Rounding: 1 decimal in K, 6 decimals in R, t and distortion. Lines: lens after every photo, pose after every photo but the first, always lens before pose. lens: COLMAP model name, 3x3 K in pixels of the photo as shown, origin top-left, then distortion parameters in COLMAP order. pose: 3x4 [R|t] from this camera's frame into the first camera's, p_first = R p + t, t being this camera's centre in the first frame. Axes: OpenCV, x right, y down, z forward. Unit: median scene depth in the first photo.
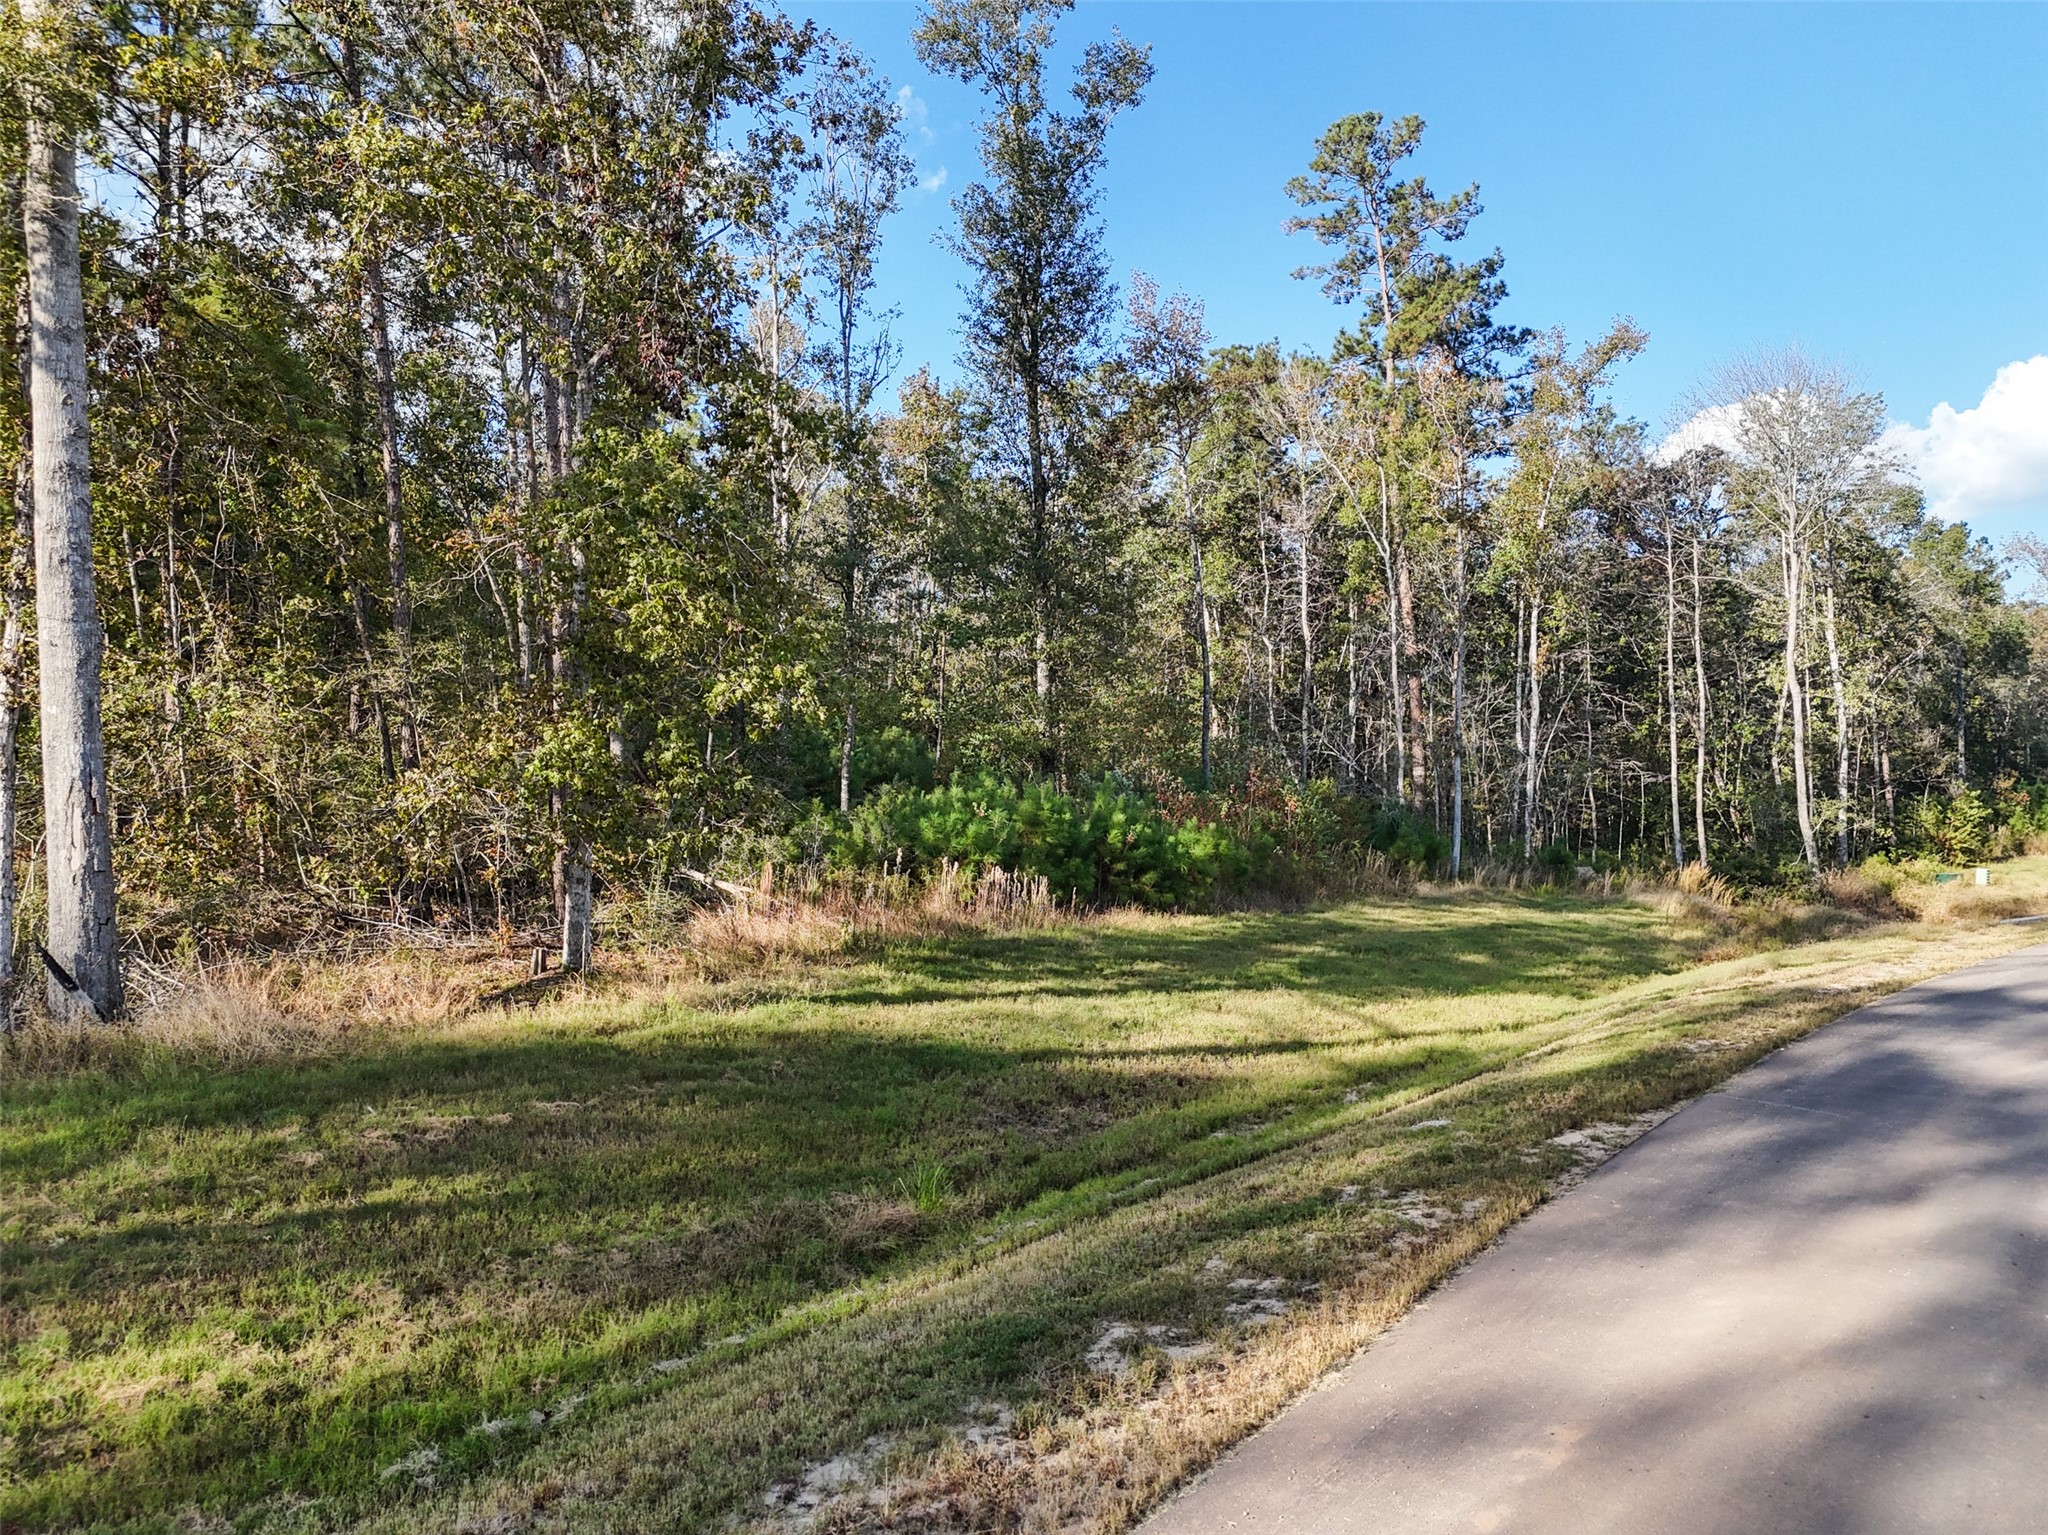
lens RADIAL K [[1434.5, 0, 1024.5], [0, 1434.5, 782.9], [0, 0, 1]] dist [0.007949, -0.002232]
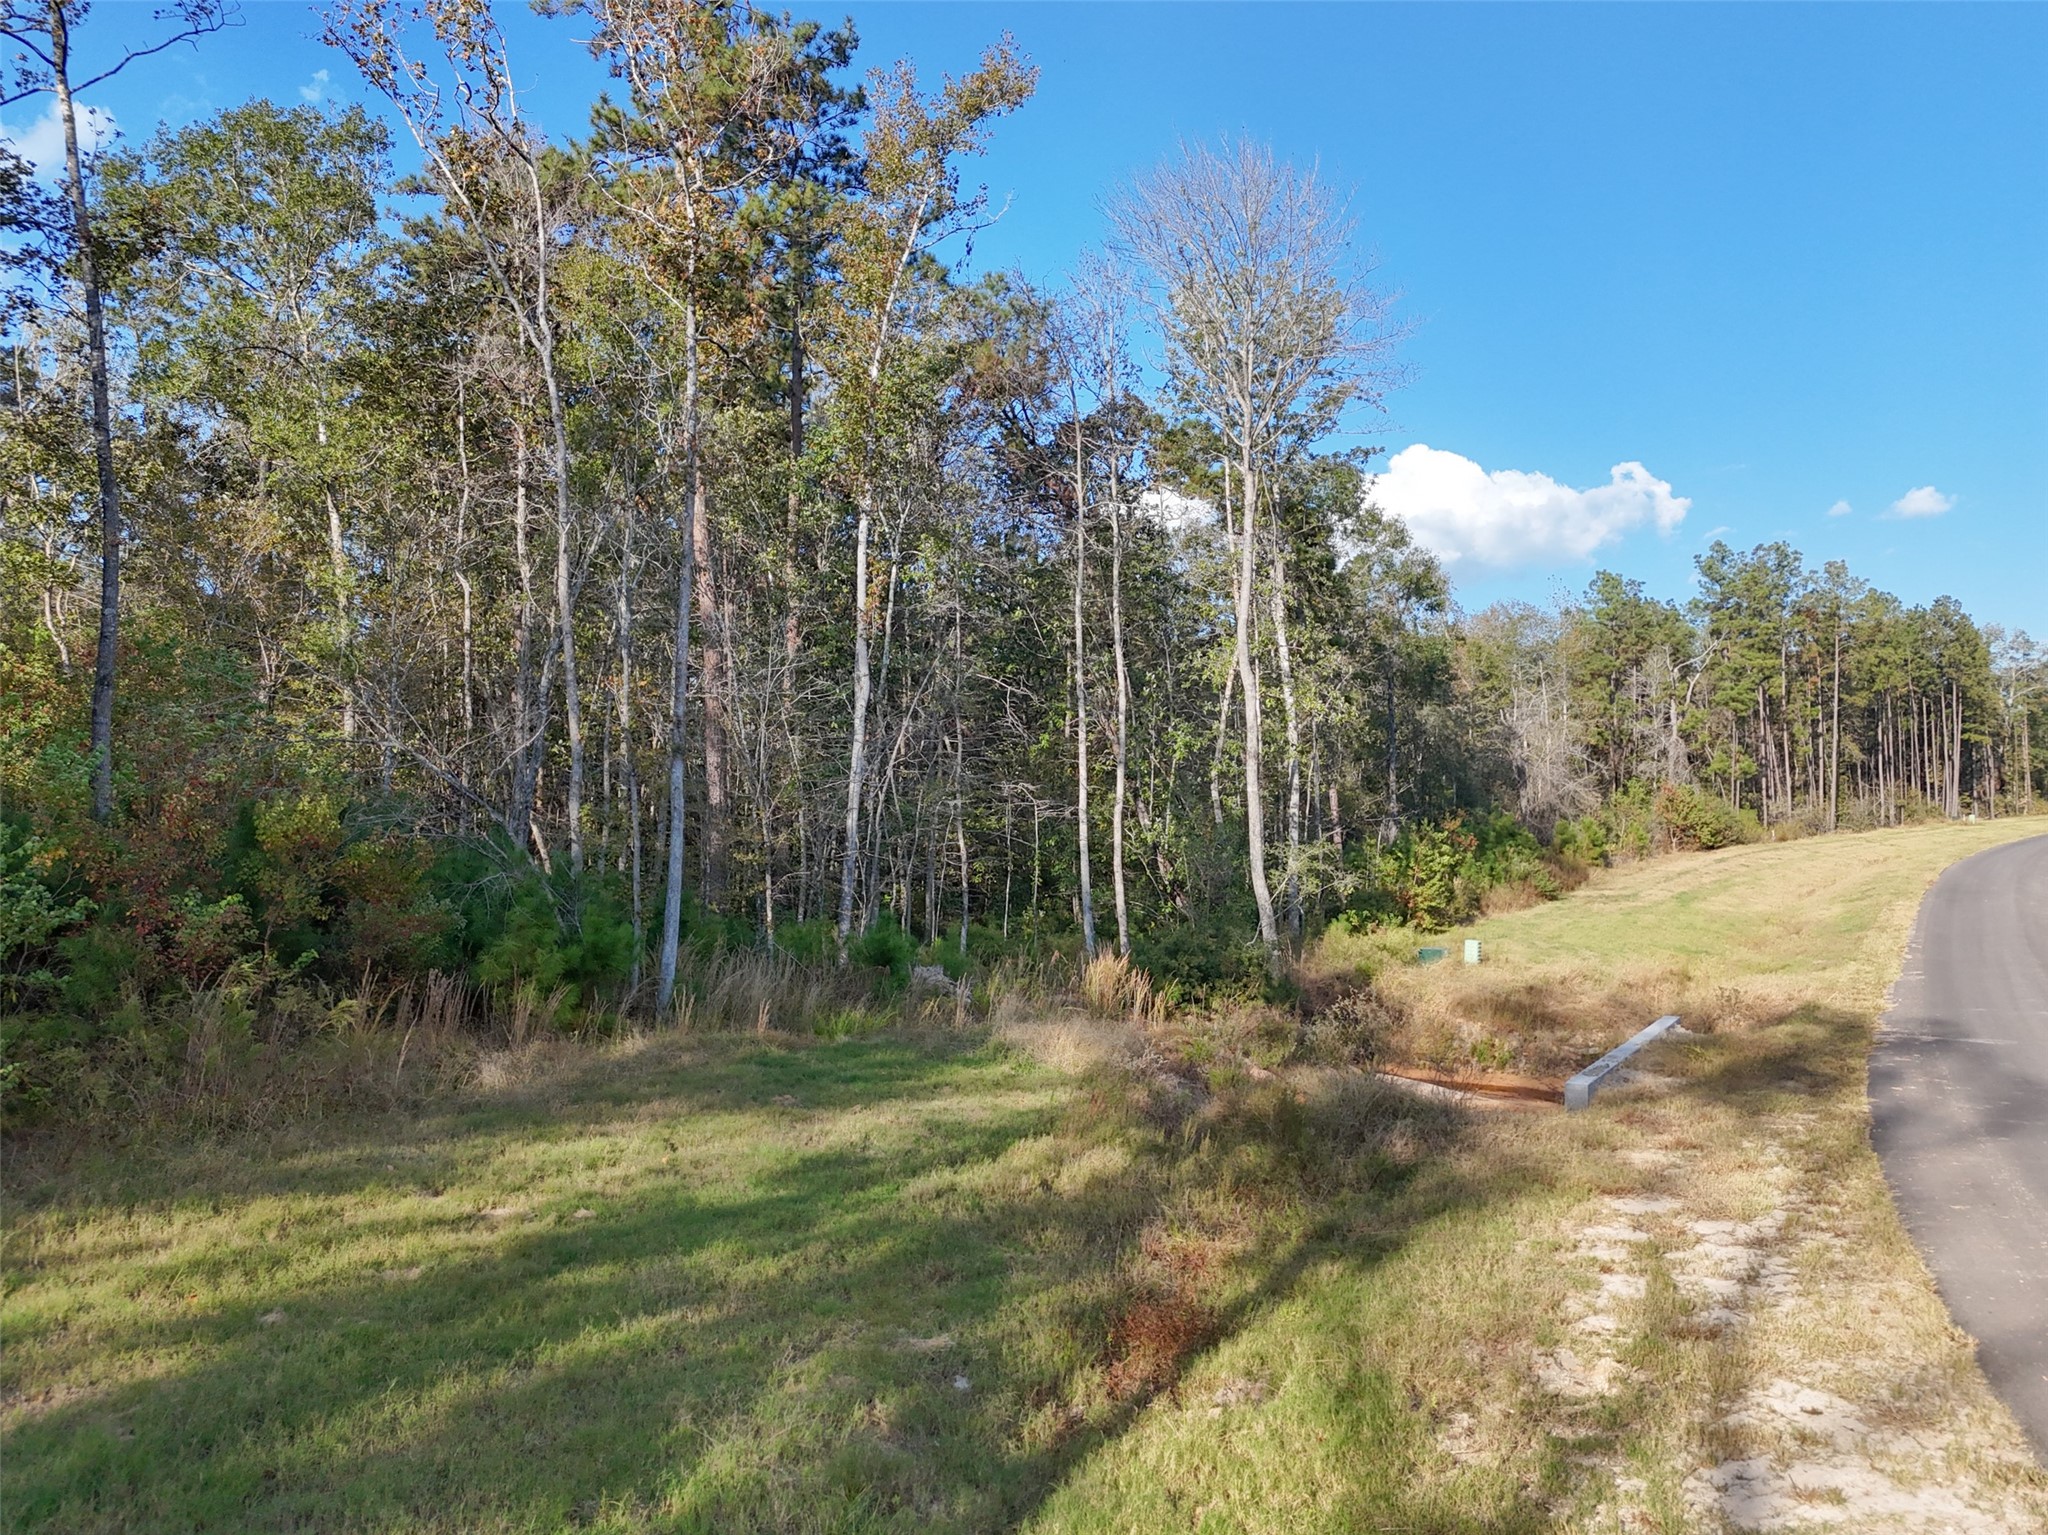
lens RADIAL K [[1434.5, 0, 1021.9], [0, 1434.5, 766.7], [0, 0, 1]] dist [0.007949, -0.002232]
pose [[0.931652, 0.019809, 0.362813, 0.180642], [-0.004816, 0.999098, -0.042183, 0.004024], [-0.363321, 0.037553, 0.930907, 0.383599]]
